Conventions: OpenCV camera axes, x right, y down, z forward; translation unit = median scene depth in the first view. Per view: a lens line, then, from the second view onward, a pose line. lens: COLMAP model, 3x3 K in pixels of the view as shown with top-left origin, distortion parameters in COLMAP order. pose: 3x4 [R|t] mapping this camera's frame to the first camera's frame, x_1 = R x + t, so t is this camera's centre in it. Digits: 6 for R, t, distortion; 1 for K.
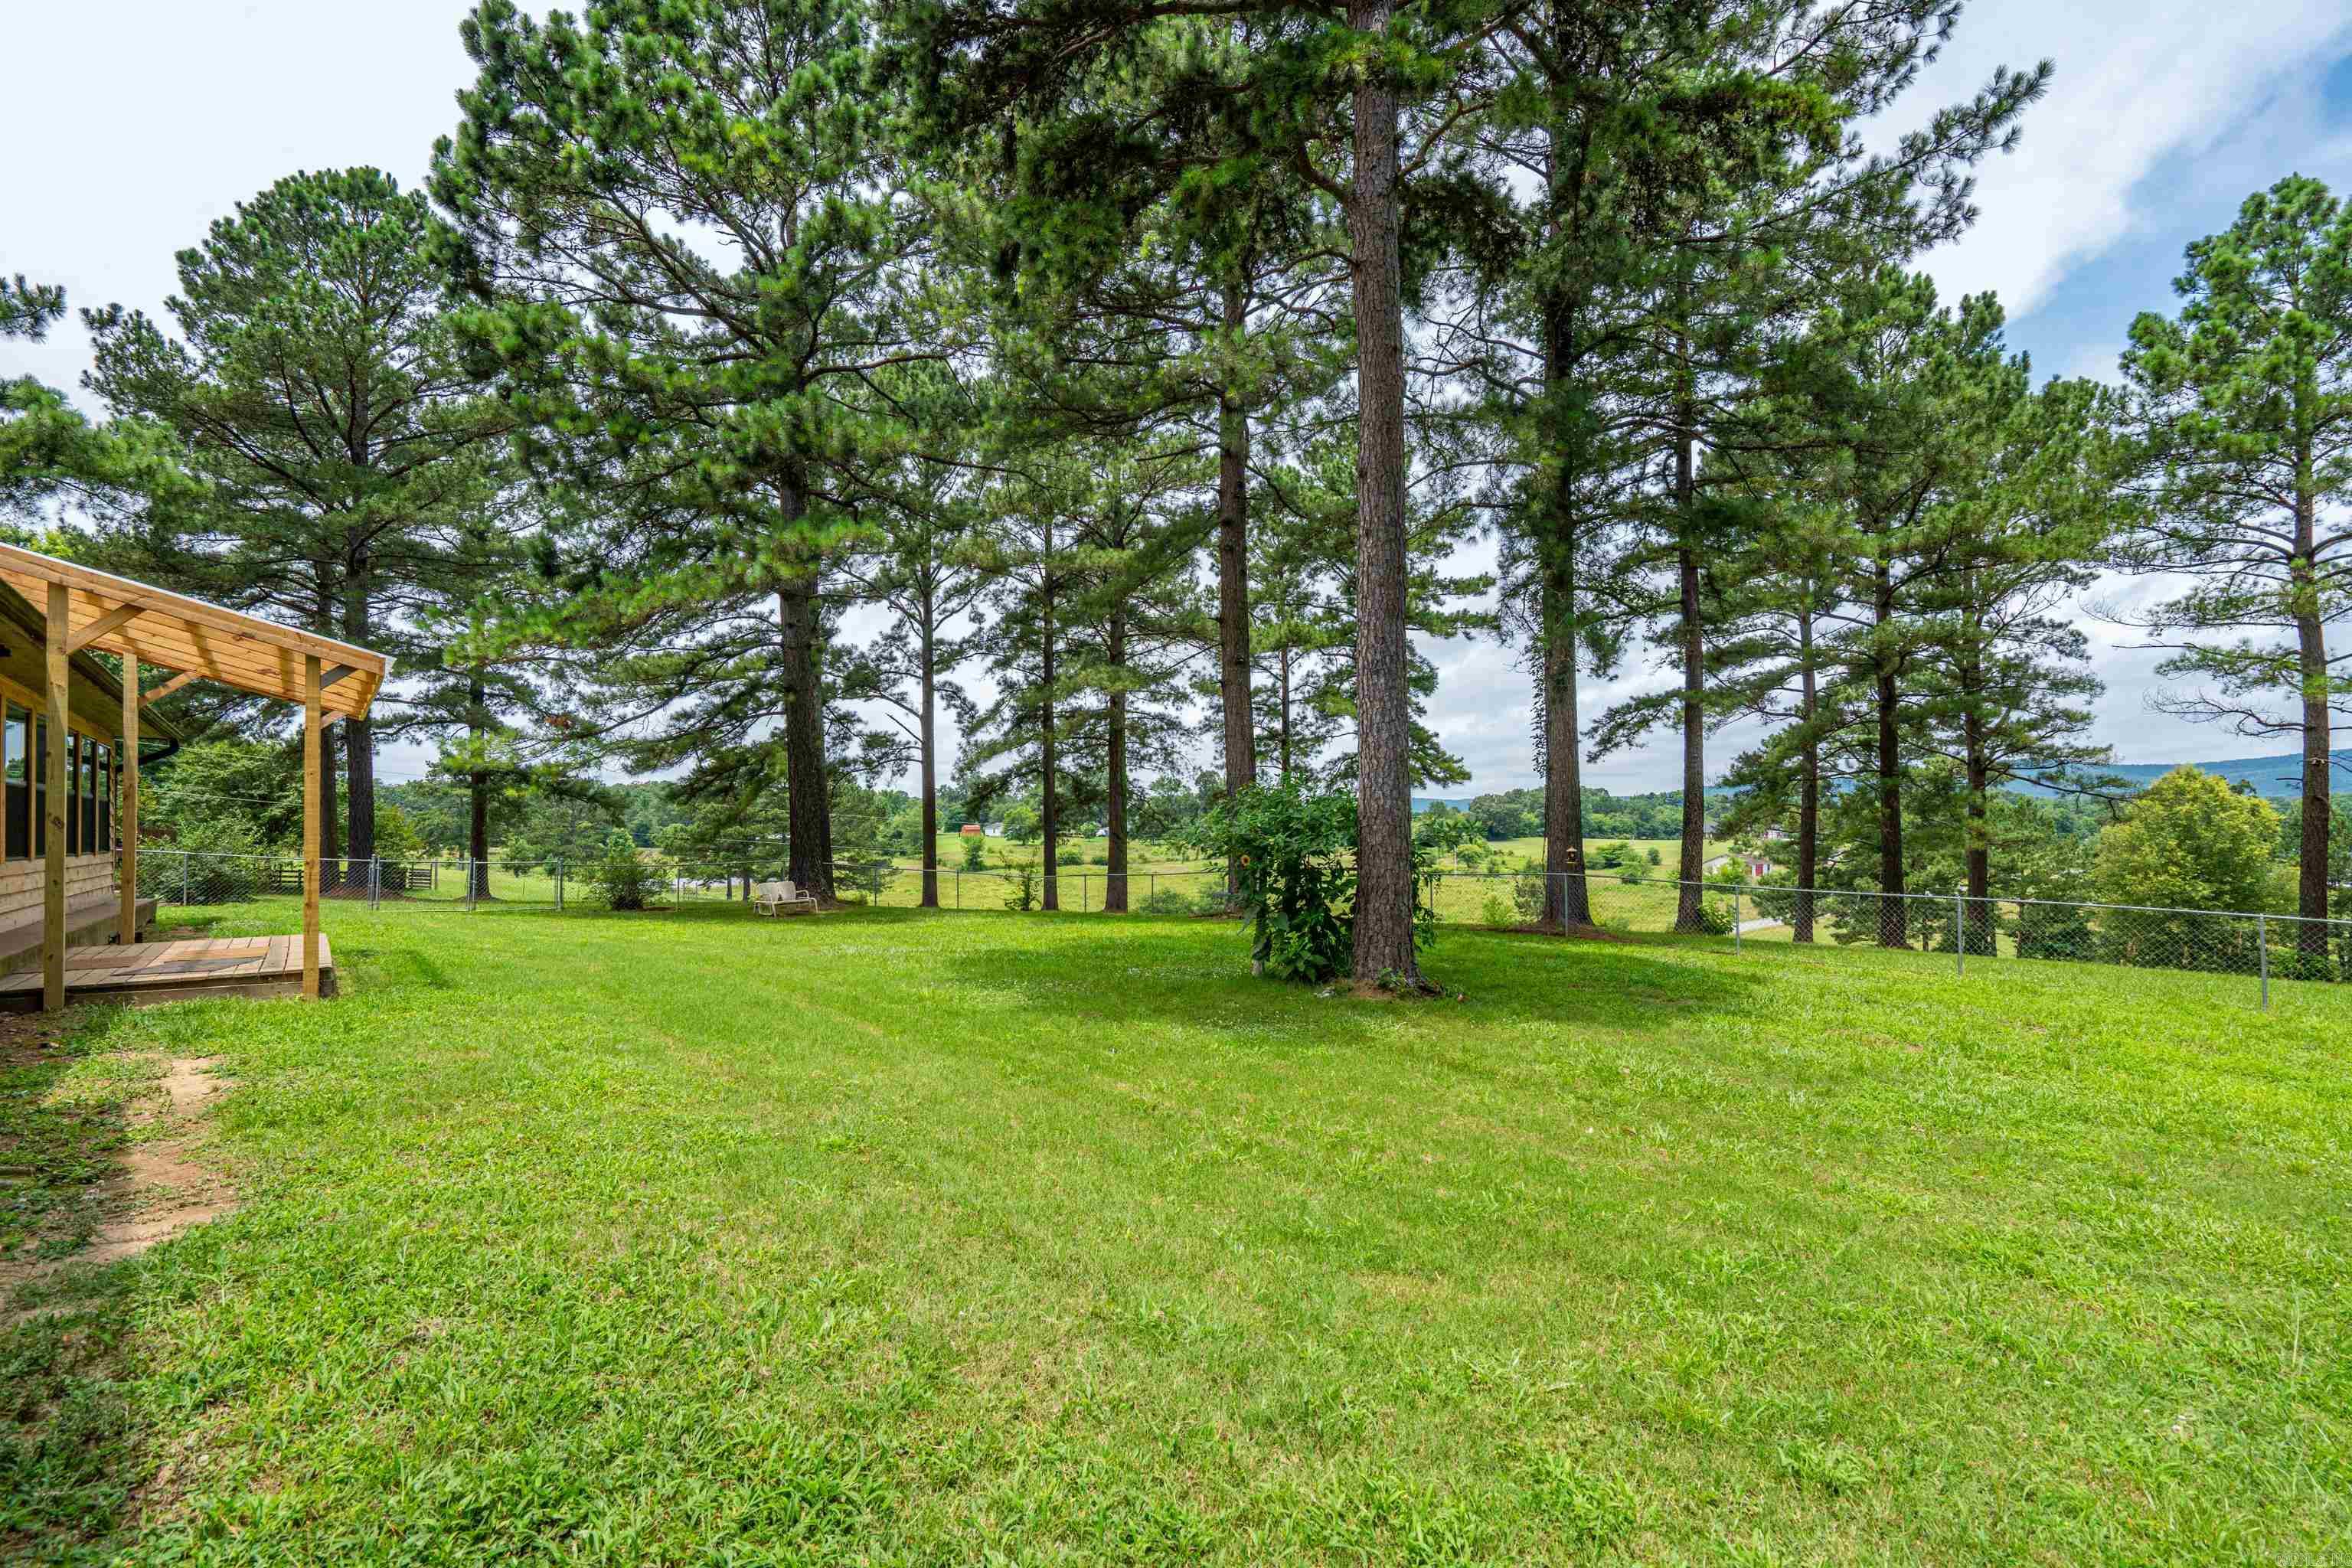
lens RADIAL K [[1057.0, 0, 1169.6], [0, 1057.0, 821.6], [0, 0, 1]] dist [-0.019863, 0.007800]
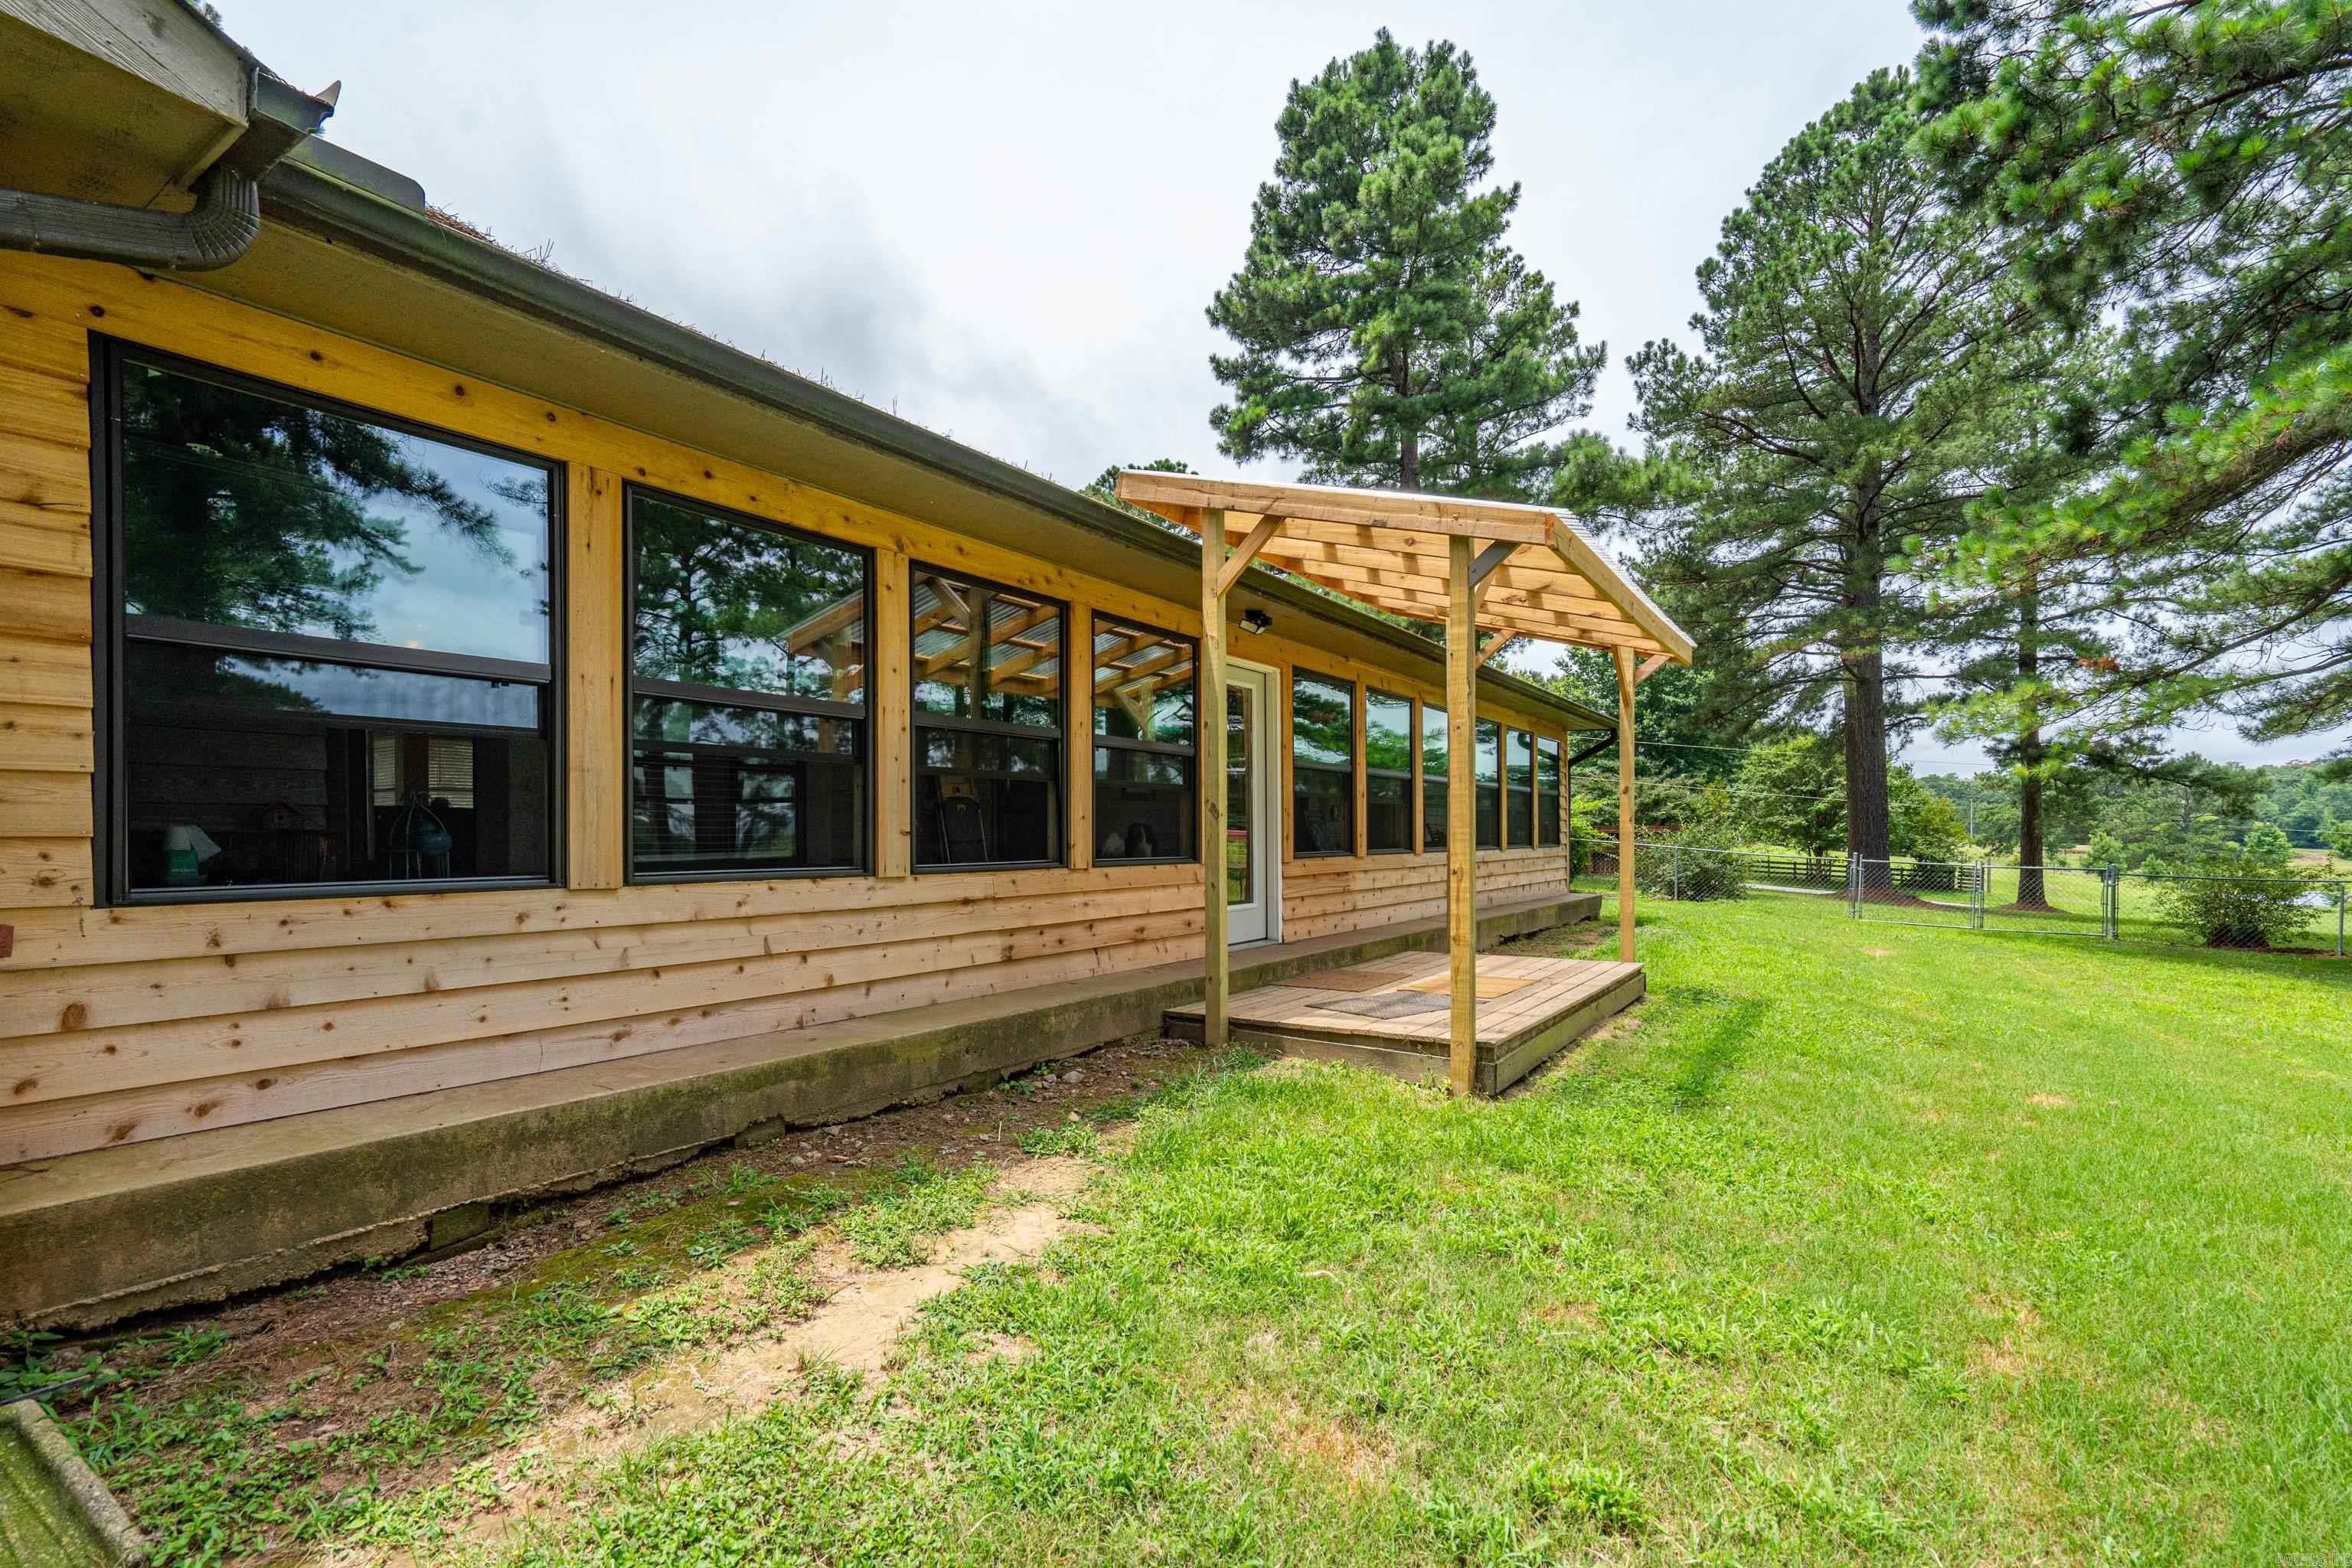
lens RADIAL K [[1062.6, 0, 1173.9], [0, 1062.6, 837.8], [0, 0, 1]] dist [-0.001712, -0.000590]
pose [[0.283544, 0.010381, -0.958903, -0.059941], [0.008384, 0.999876, 0.013304, 0.002499], [0.958923, -0.011812, 0.283422, 0.149070]]
